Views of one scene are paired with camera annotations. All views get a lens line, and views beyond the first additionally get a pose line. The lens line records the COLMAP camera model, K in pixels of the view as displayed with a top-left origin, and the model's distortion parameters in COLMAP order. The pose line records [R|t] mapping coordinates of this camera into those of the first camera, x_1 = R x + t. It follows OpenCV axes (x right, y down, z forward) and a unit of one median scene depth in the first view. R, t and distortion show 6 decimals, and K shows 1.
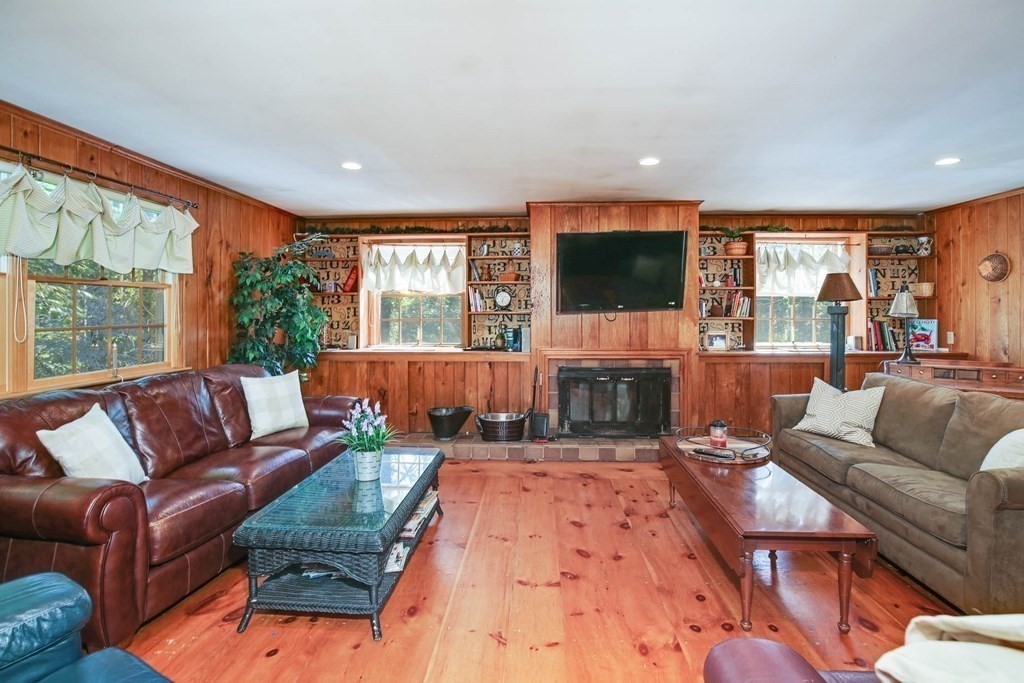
lens RADIAL K [[480.0, 0, 517.2], [0, 480.0, 306.5], [0, 0, 1]] dist [-0.002457, 0.000104]
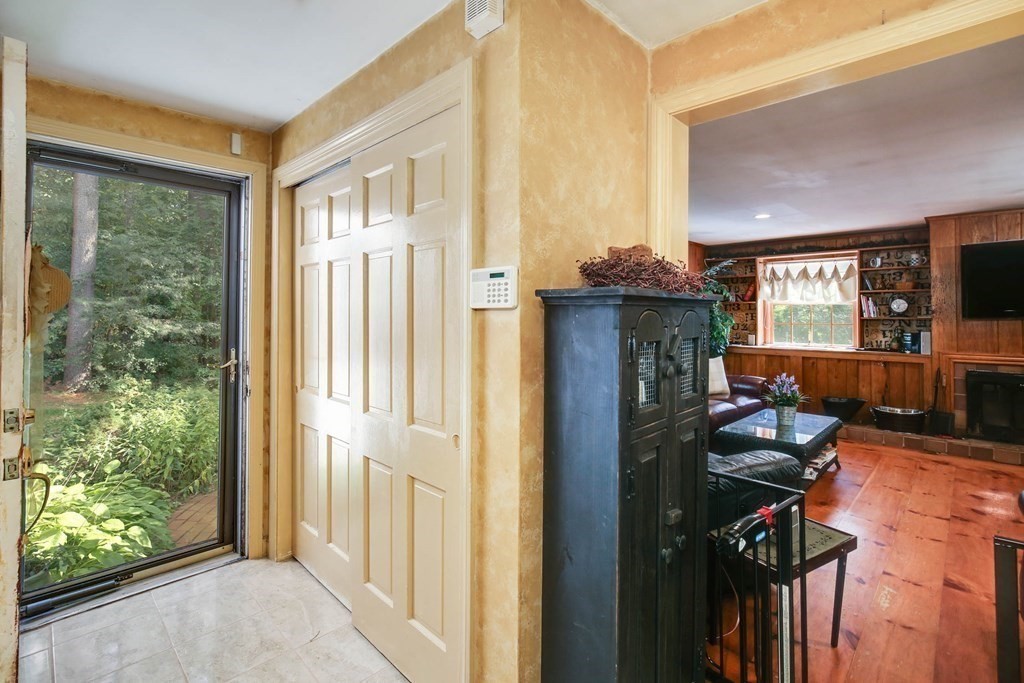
lens RADIAL K [[480.0, 0, 517.2], [0, 480.0, 306.5], [0, 0, 1]] dist [-0.002457, 0.000104]
pose [[0.755983, -0.007568, -0.654548, 0.029250], [0.001882, 0.999954, -0.009388, -0.005742], [0.654589, 0.005865, 0.755962, -0.425260]]
